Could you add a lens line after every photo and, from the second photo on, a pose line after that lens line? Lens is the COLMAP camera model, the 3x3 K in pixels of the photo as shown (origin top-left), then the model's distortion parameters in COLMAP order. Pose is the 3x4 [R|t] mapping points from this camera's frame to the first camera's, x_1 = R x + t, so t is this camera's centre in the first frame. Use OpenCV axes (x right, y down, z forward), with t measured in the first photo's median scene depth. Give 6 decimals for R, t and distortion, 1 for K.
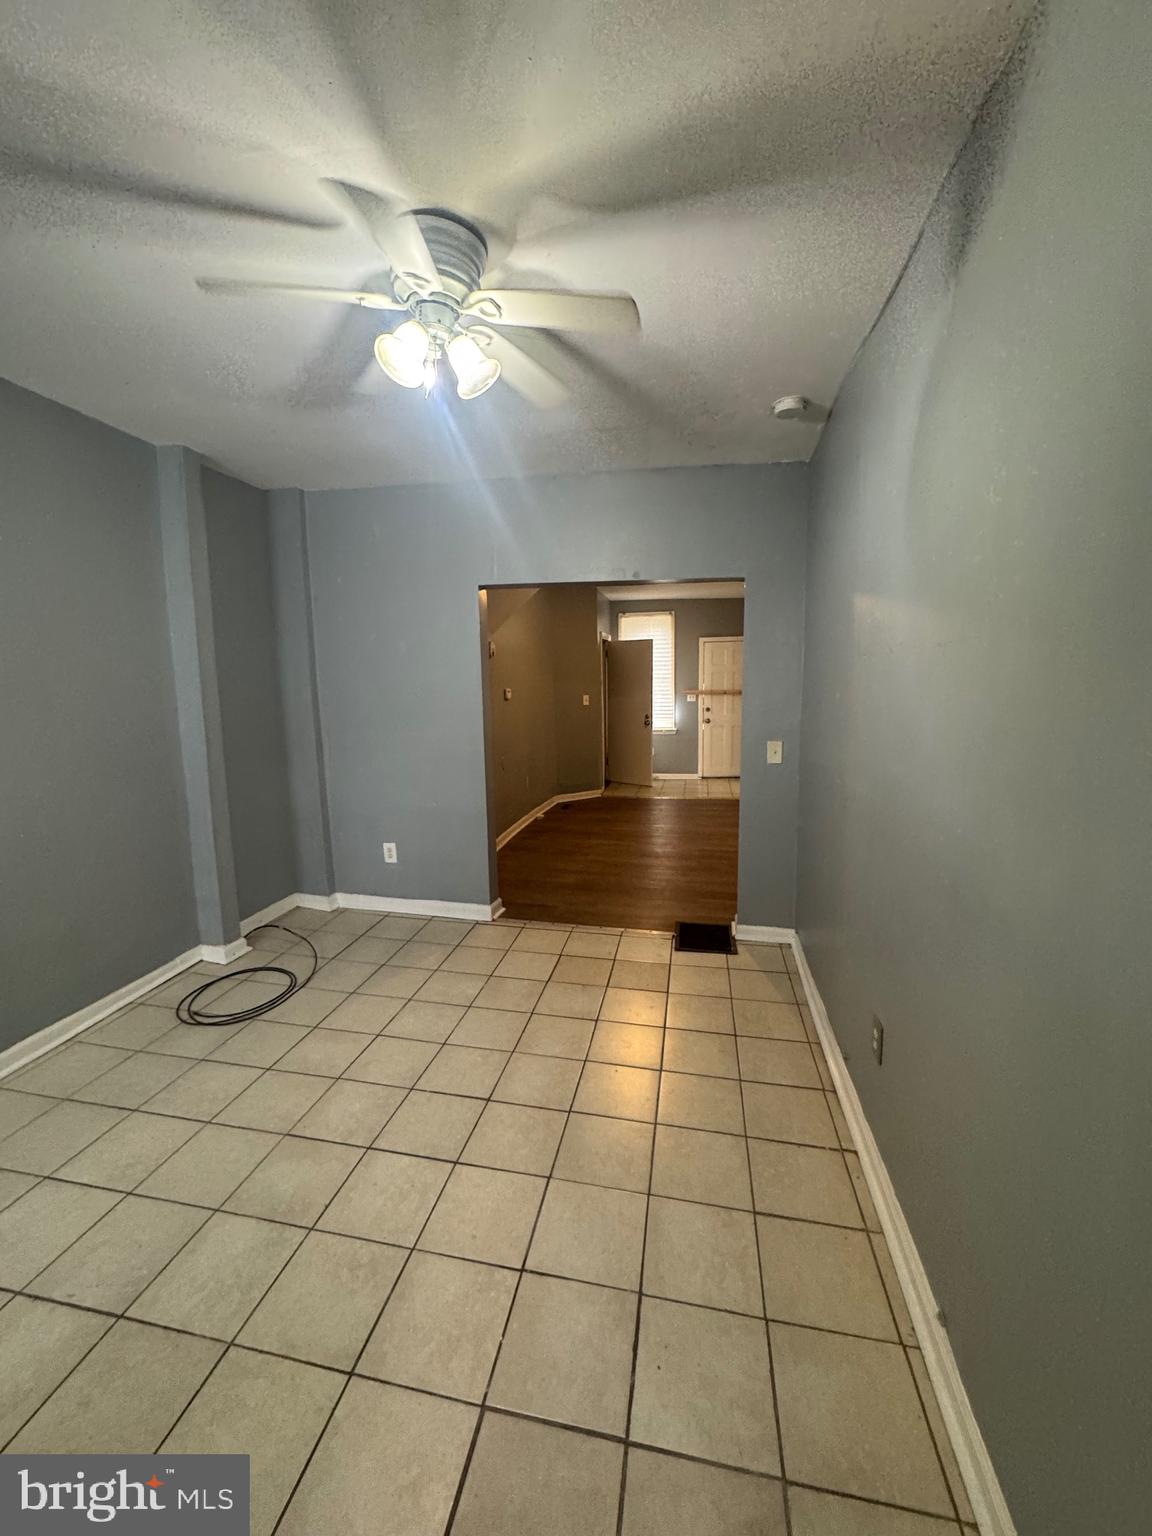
lens RADIAL K [[608.8, 0, 573.7], [0, 608.8, 767.6], [0, 0, 1]] dist [-0.000842, 0.000730]
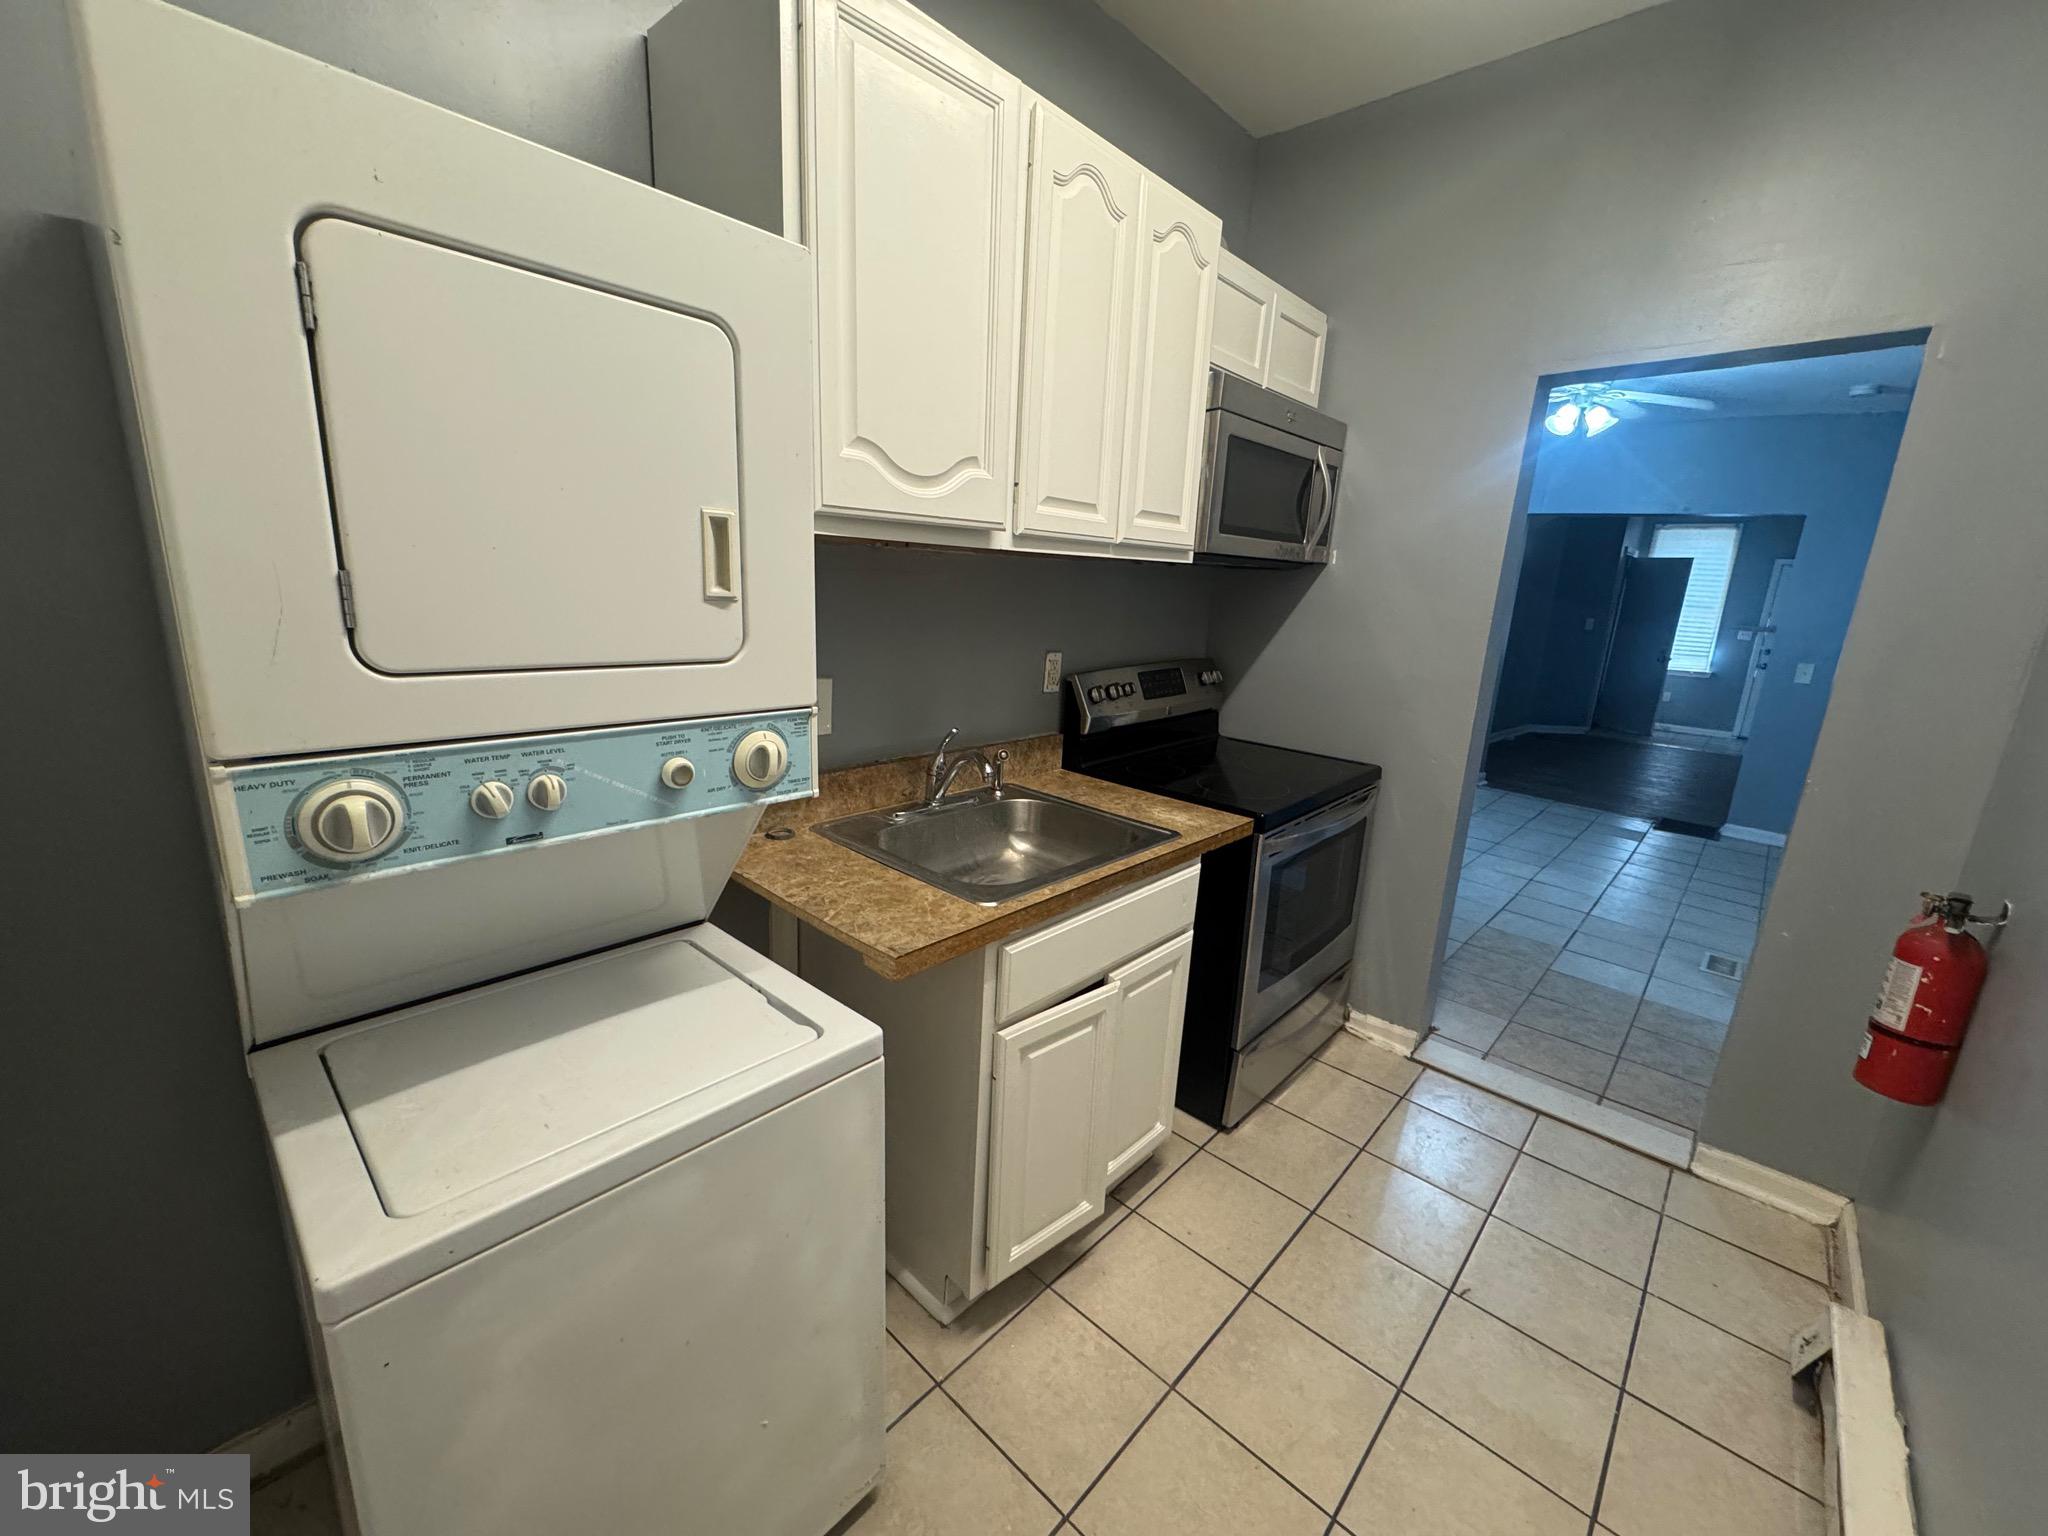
lens RADIAL K [[811.7, 0, 1029.0], [0, 811.7, 769.3], [0, 0, 1]] dist [-0.000842, 0.000730]
pose [[0.849049, 0.178301, -0.497318, -0.044418], [-0.140170, 0.983618, 0.113346, 0.072607], [0.509381, -0.026527, 0.860132, -0.413889]]
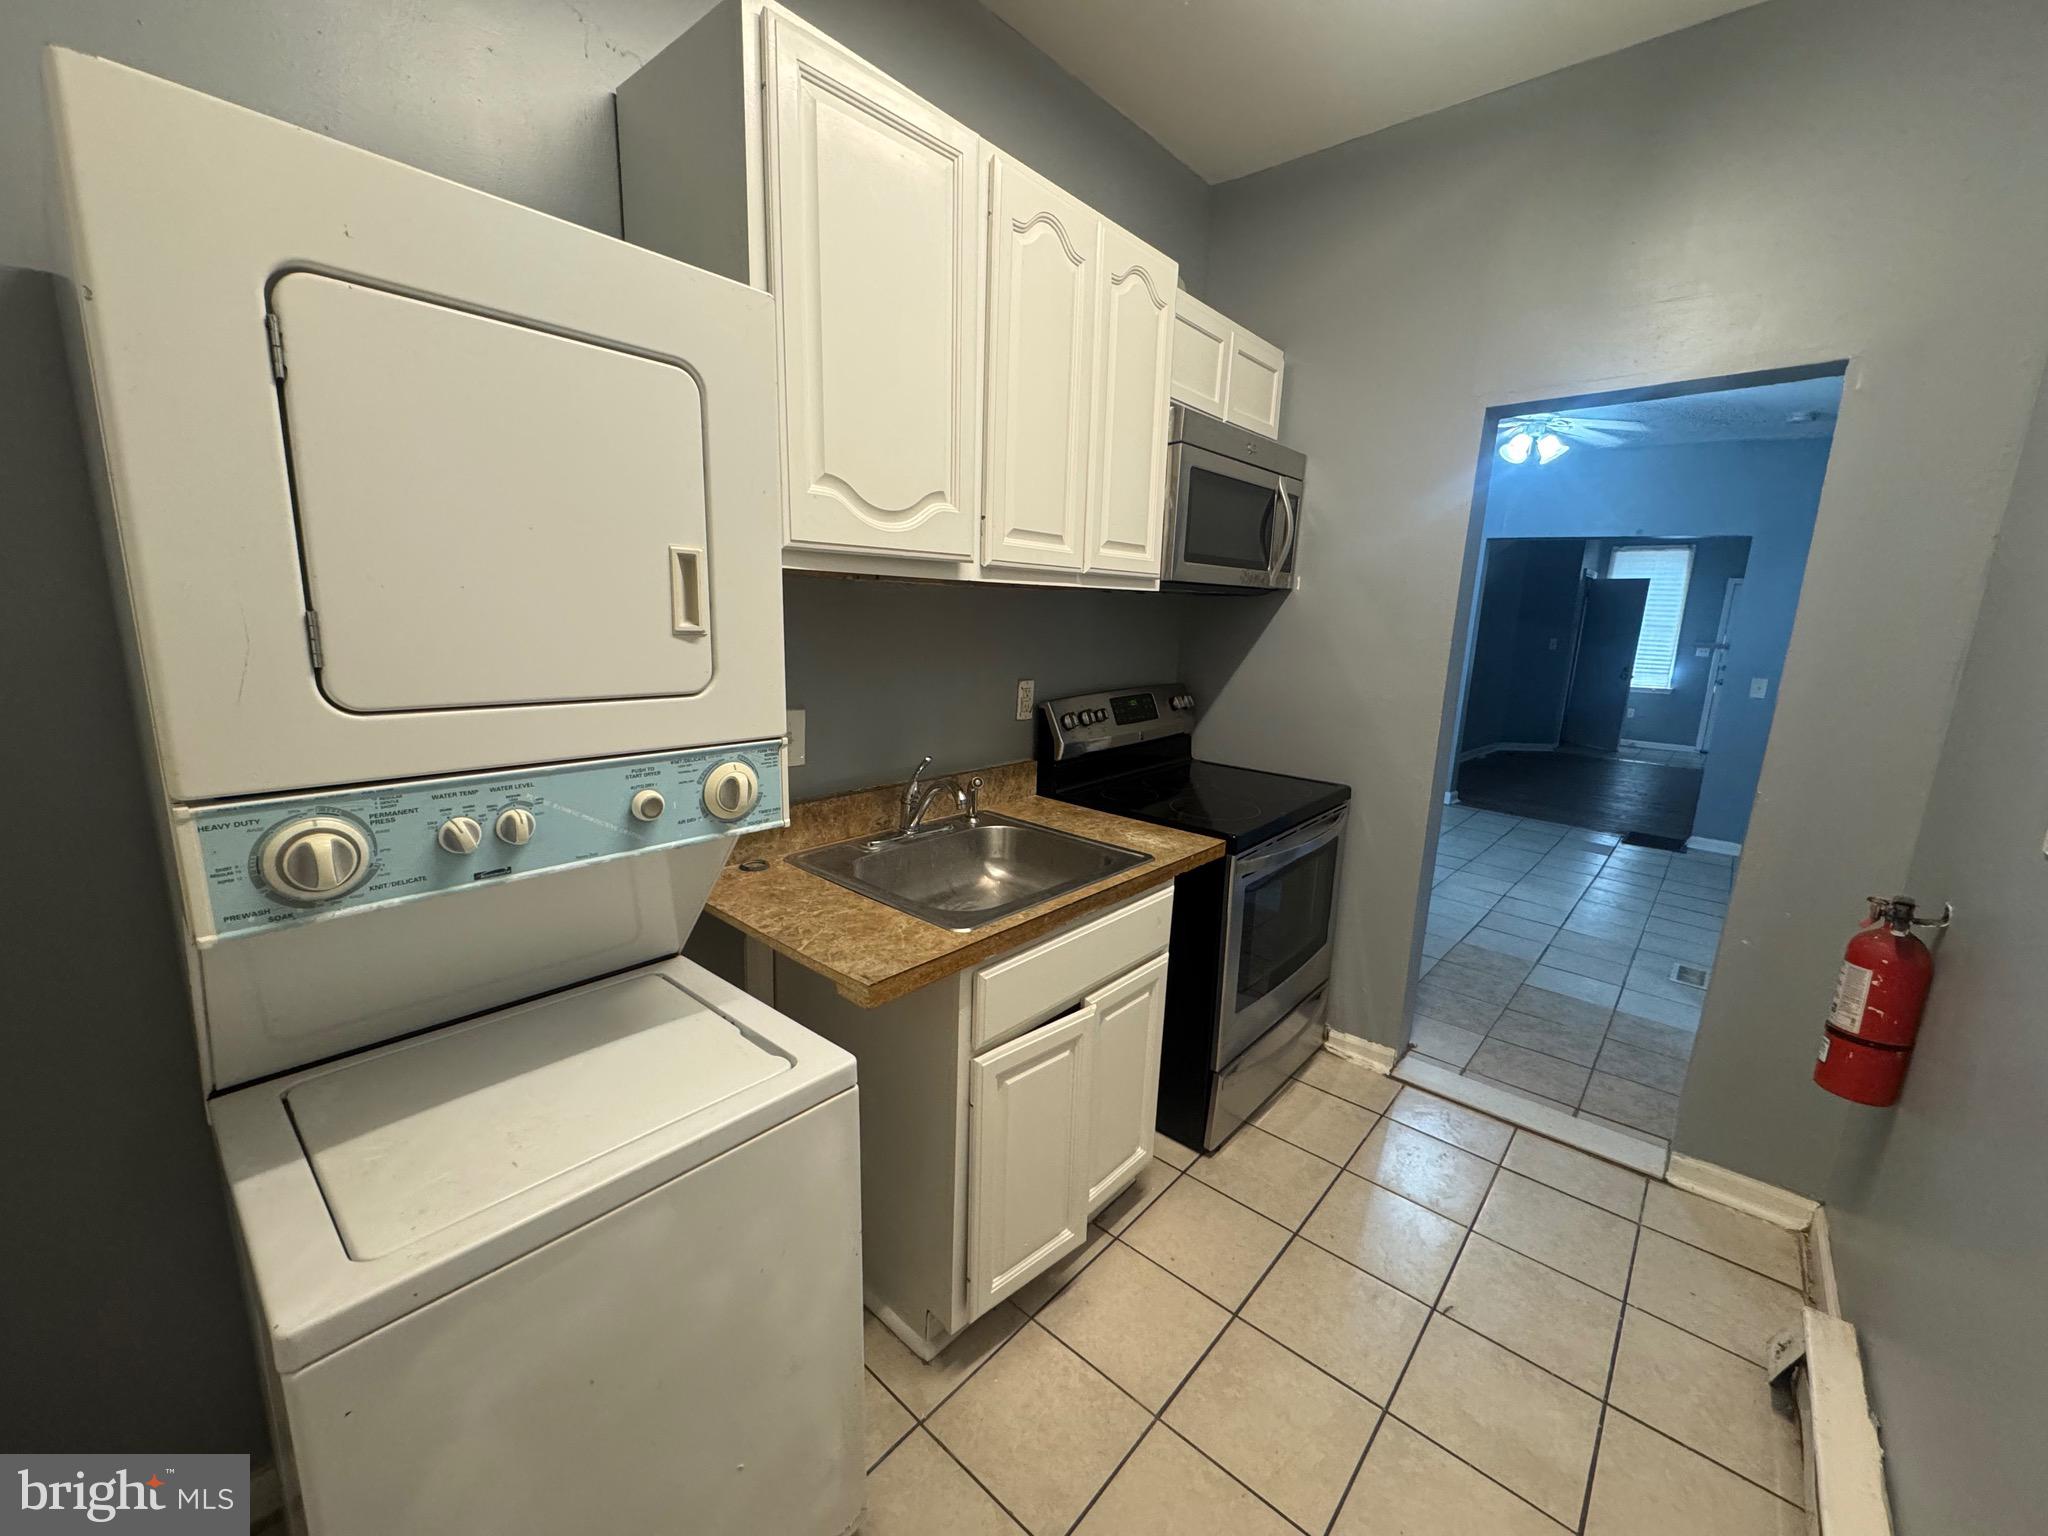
lens RADIAL K [[811.7, 0, 1029.0], [0, 811.7, 769.3], [0, 0, 1]] dist [-0.000842, 0.000730]
pose [[0.863295, 0.144116, -0.483686, -0.039973], [-0.122474, 0.989539, 0.076241, 0.072458], [0.489614, -0.006579, 0.871915, -0.415143]]
